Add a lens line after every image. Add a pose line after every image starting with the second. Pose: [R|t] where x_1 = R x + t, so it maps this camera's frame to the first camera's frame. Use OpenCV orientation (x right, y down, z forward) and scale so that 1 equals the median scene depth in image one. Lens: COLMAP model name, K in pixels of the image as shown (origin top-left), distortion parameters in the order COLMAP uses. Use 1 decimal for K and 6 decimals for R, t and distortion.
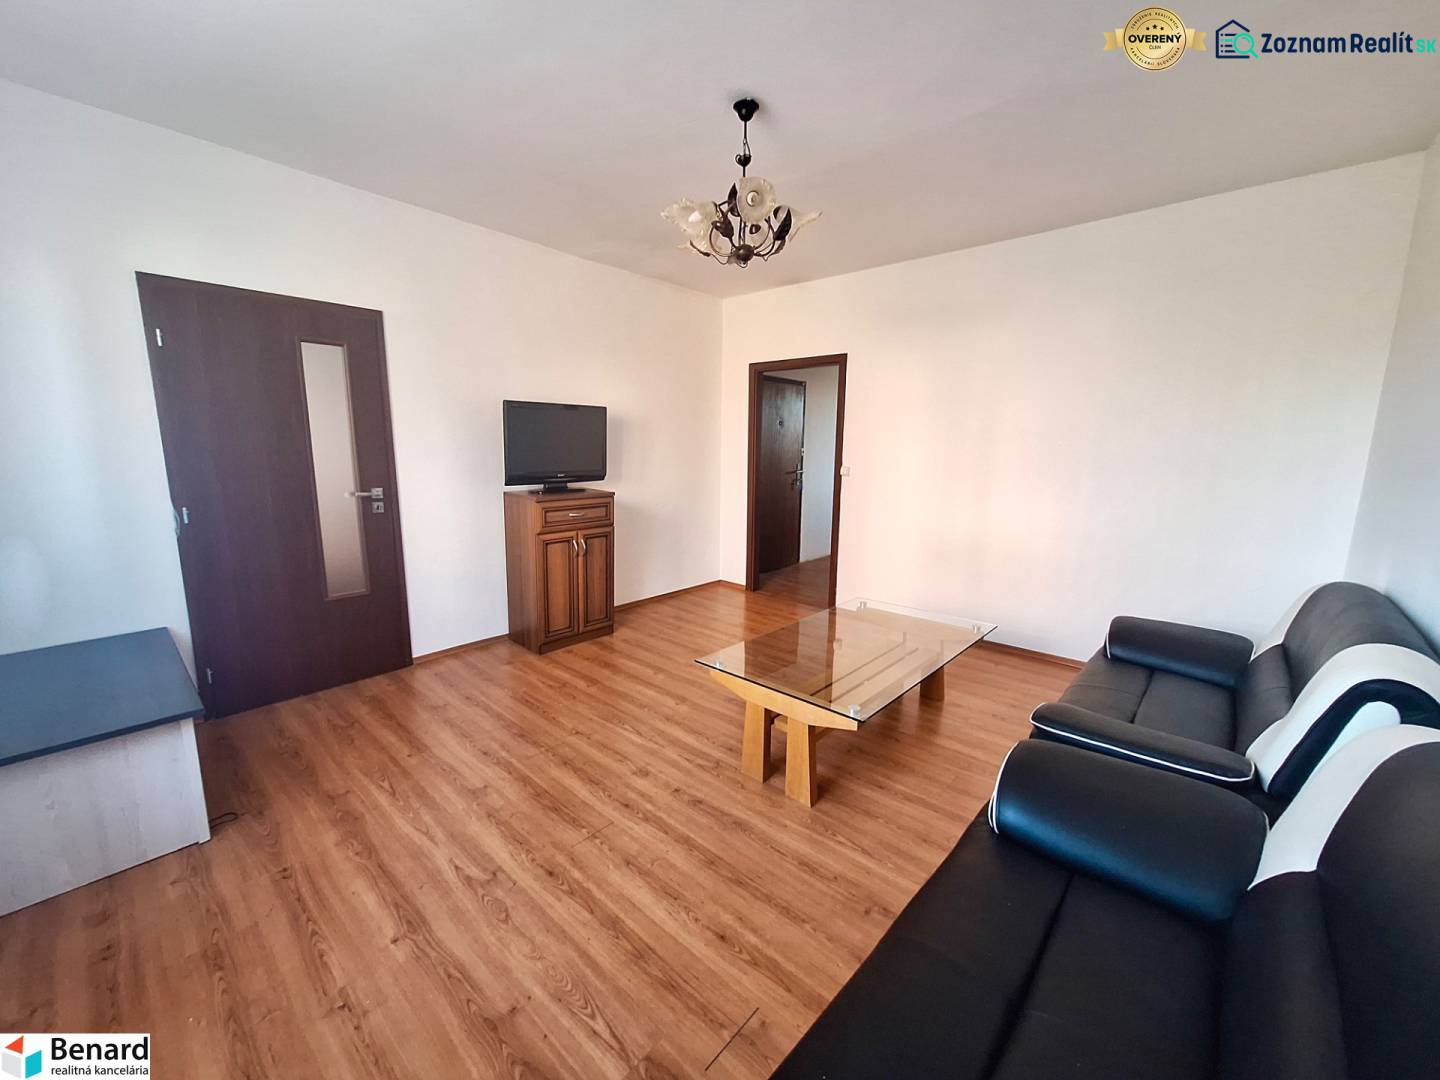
lens RADIAL K [[565.9, 0, 711.6], [0, 565.9, 546.1], [0, 0, 1]] dist [-0.007392, -0.000021]
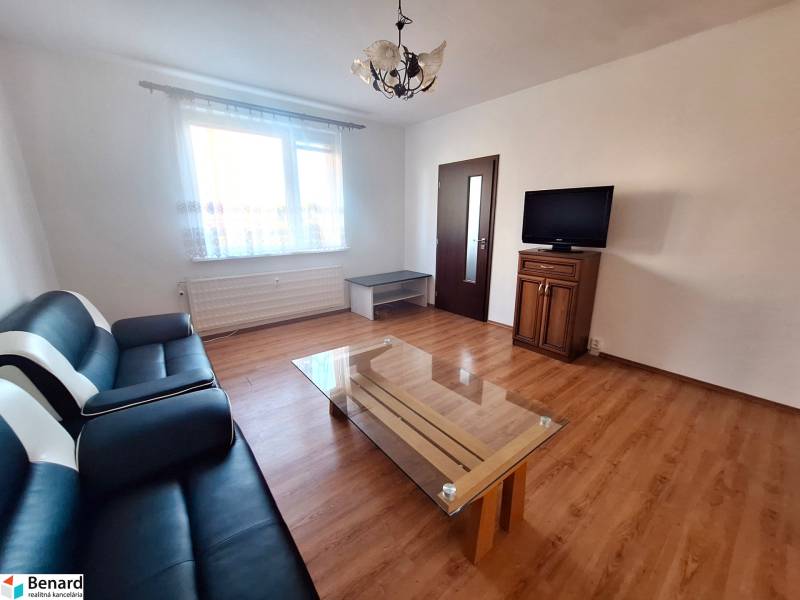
lens RADIAL K [[314.4, 0, 397.8], [0, 314.4, 298.6], [0, 0, 1]] dist [-0.007392, -0.000021]
pose [[-0.163419, 0.239815, -0.956965, 1.014520], [-0.172725, 0.948068, 0.267082, -0.212117], [0.971319, 0.208938, -0.113510, 1.215587]]
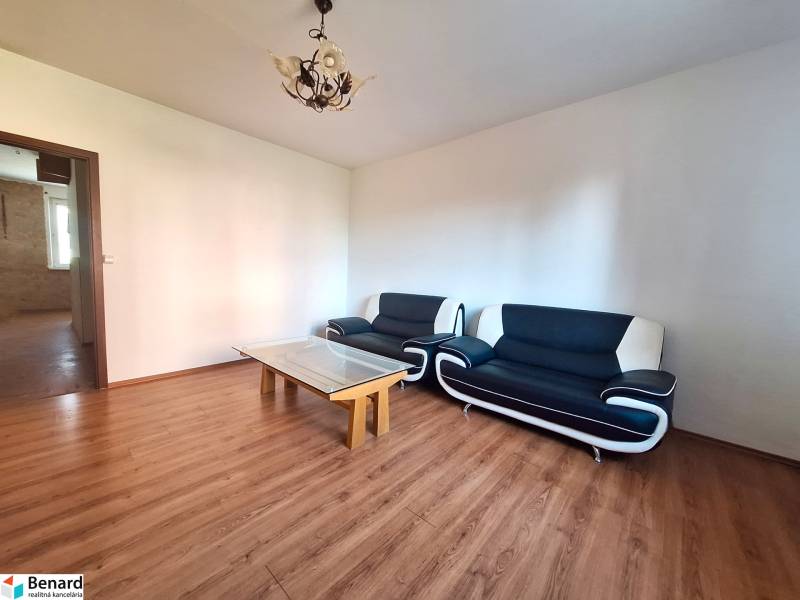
lens RADIAL K [[314.4, 0, 397.2], [0, 314.4, 301.9], [0, 0, 1]] dist [-0.007392, -0.000021]
pose [[-0.018652, -0.103344, 0.994471, -0.803660], [0.139465, 0.984651, 0.104939, -0.070978], [-0.990051, 0.140651, -0.003953, 0.881128]]
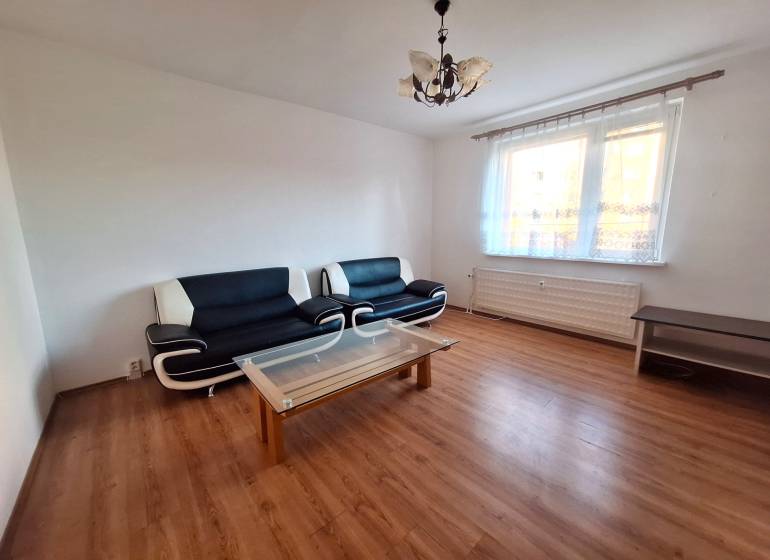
lens RADIAL K [[302.7, 0, 382.6], [0, 302.7, 279.3], [0, 0, 1]] dist [-0.006930, -0.000117]
pose [[-0.993456, -0.011553, 0.113633, 0.112825], [0.027322, 0.941951, 0.334637, -0.332563], [-0.110902, 0.335552, -0.935471, 2.012318]]
